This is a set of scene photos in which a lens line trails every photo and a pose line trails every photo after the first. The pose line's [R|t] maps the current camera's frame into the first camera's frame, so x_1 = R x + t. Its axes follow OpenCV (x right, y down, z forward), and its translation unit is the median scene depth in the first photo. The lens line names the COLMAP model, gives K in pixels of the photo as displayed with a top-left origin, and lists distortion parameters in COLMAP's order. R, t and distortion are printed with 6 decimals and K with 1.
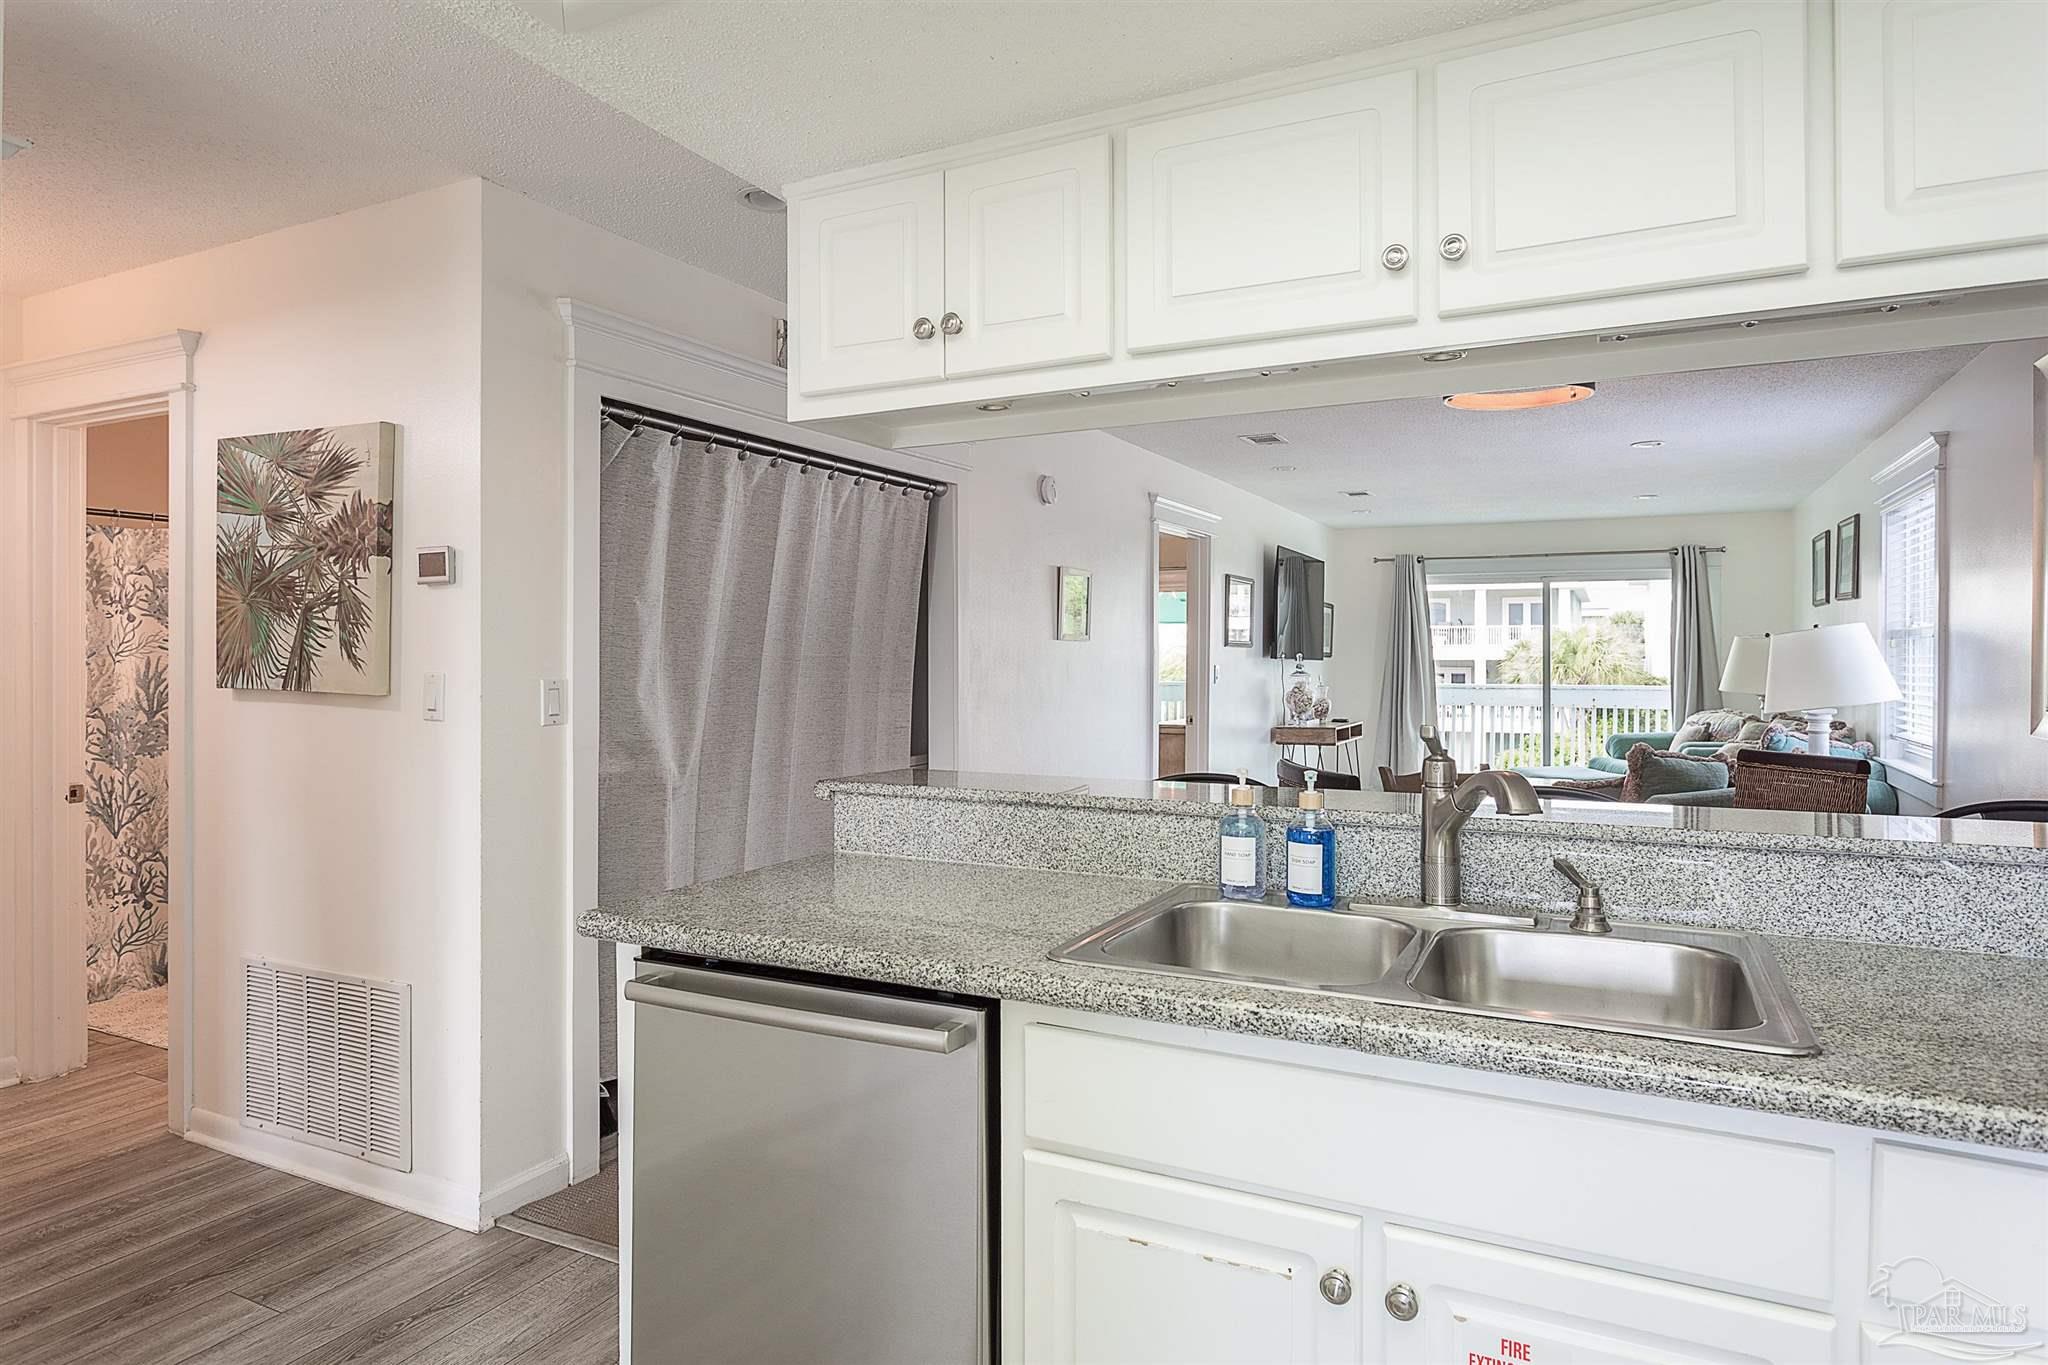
lens RADIAL K [[1244.9, 0, 1030.3], [0, 1244.9, 668.4], [0, 0, 1]] dist [0.002309, 0.000662]
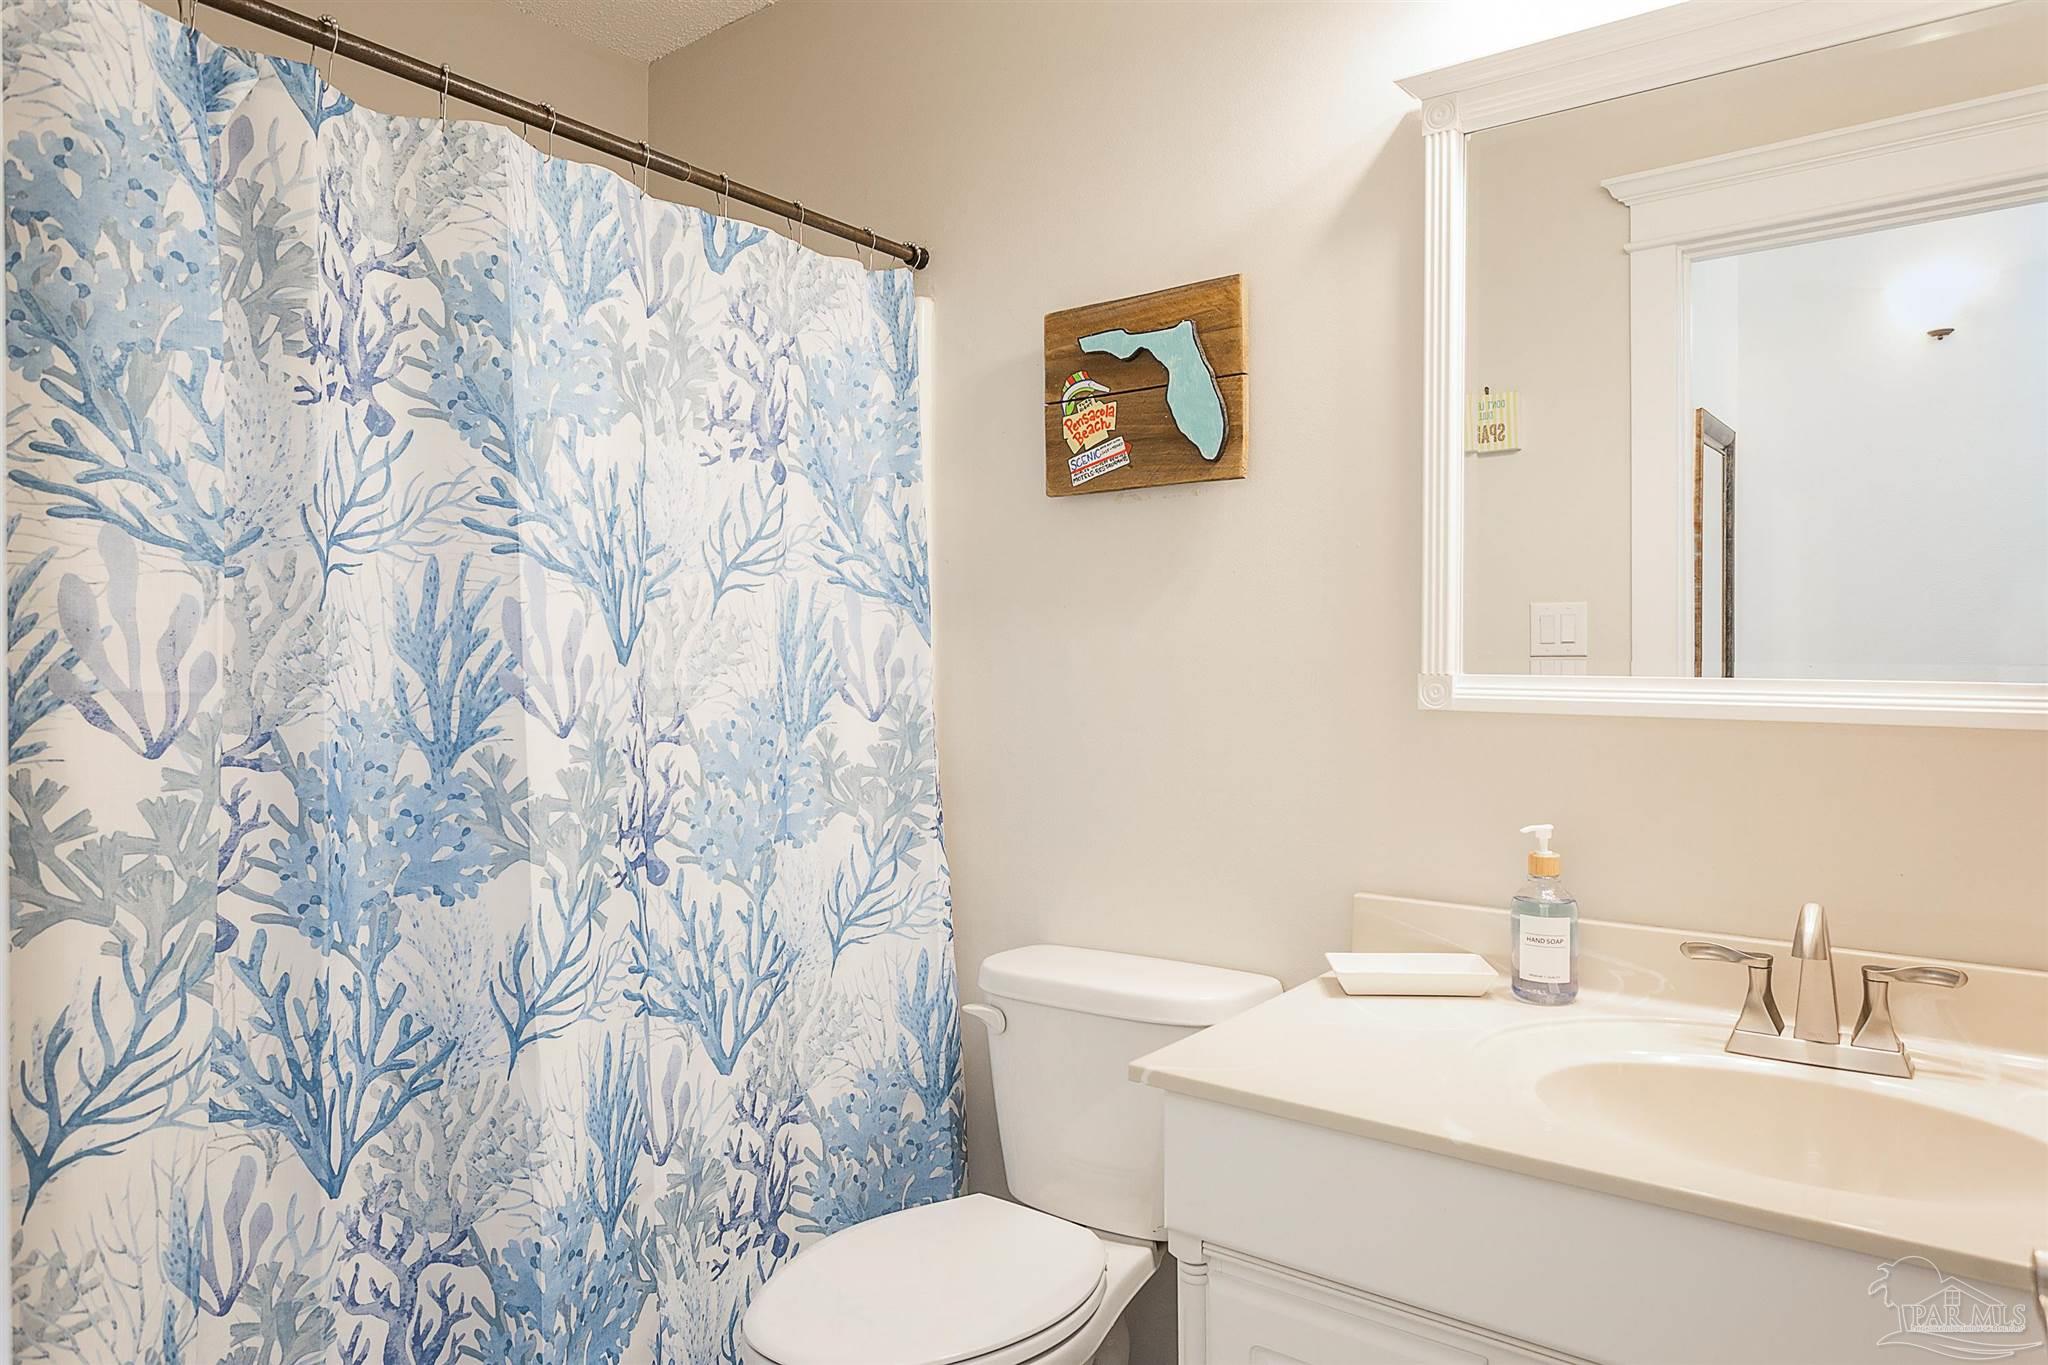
lens RADIAL K [[1313.1, 0, 1014.2], [0, 1313.1, 683.5], [0, 0, 1]] dist [-0.000456, -0.000432]
pose [[0.982164, -0.004978, -0.187961, -0.520886], [0.005492, 0.999982, 0.002212, 0.020610], [0.187946, -0.003205, 0.982174, 0.730010]]
